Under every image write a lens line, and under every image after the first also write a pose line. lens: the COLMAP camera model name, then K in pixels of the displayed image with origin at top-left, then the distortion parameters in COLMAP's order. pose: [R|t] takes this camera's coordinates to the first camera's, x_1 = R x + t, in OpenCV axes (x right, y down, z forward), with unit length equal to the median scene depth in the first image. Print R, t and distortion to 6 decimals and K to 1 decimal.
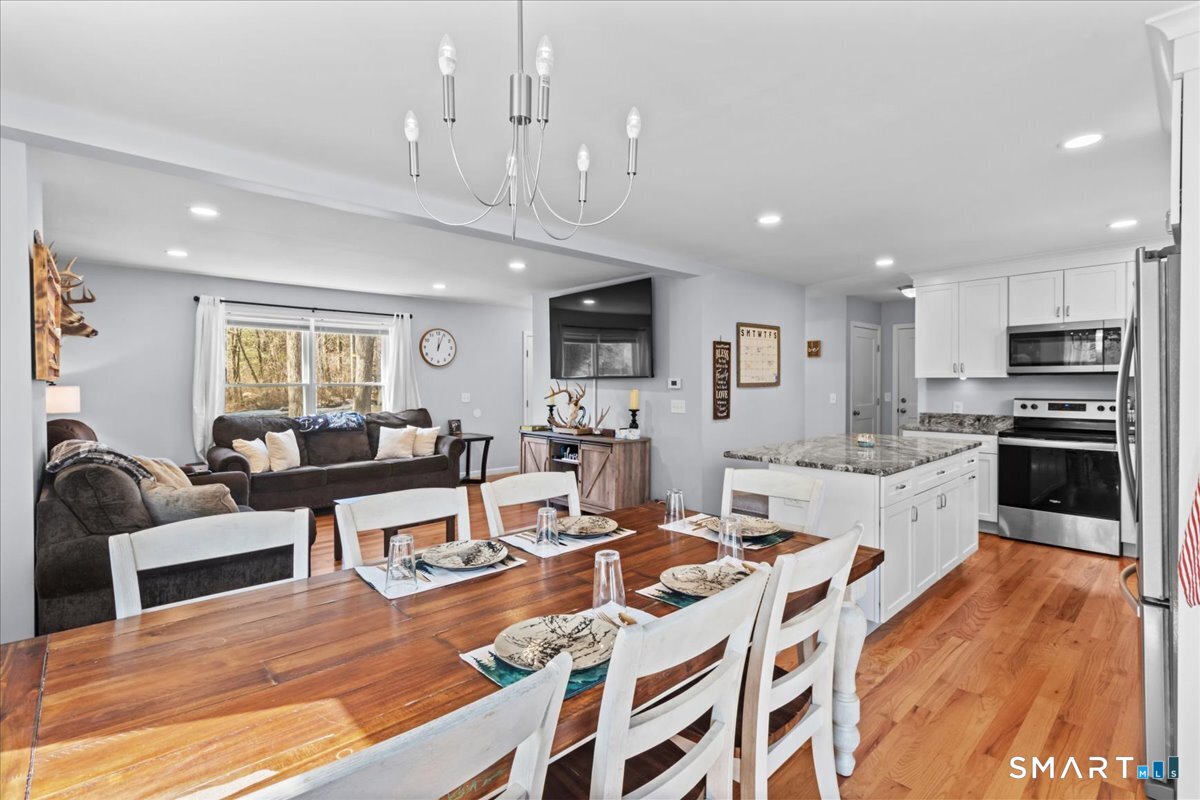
lens RADIAL K [[557.6, 0, 596.4], [0, 557.6, 381.3], [0, 0, 1]] dist [0.003433, 0.000420]
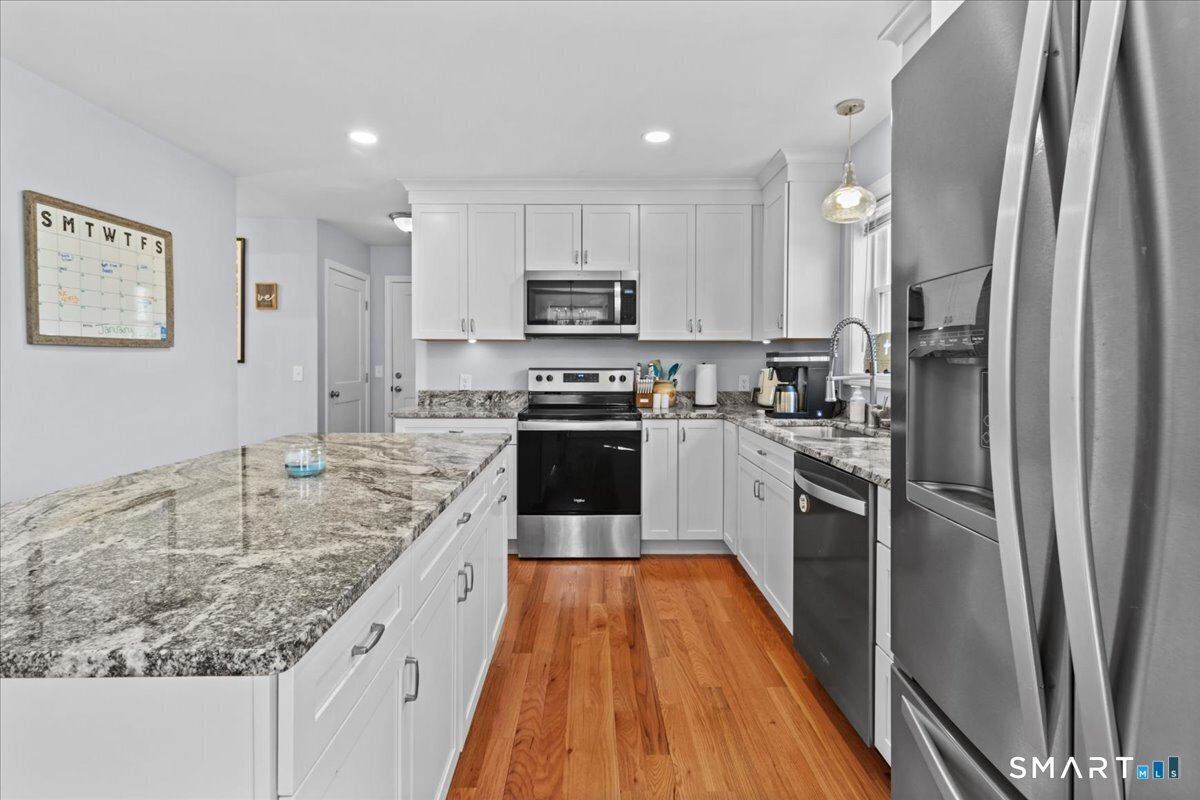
lens RADIAL K [[557.6, 0, 596.4], [0, 557.6, 381.3], [0, 0, 1]] dist [0.003433, 0.000420]
pose [[0.669484, -0.019341, 0.742574, 0.230053], [-0.006163, 0.999482, 0.031590, 0.023188], [-0.742801, -0.025725, 0.669018, 0.401883]]
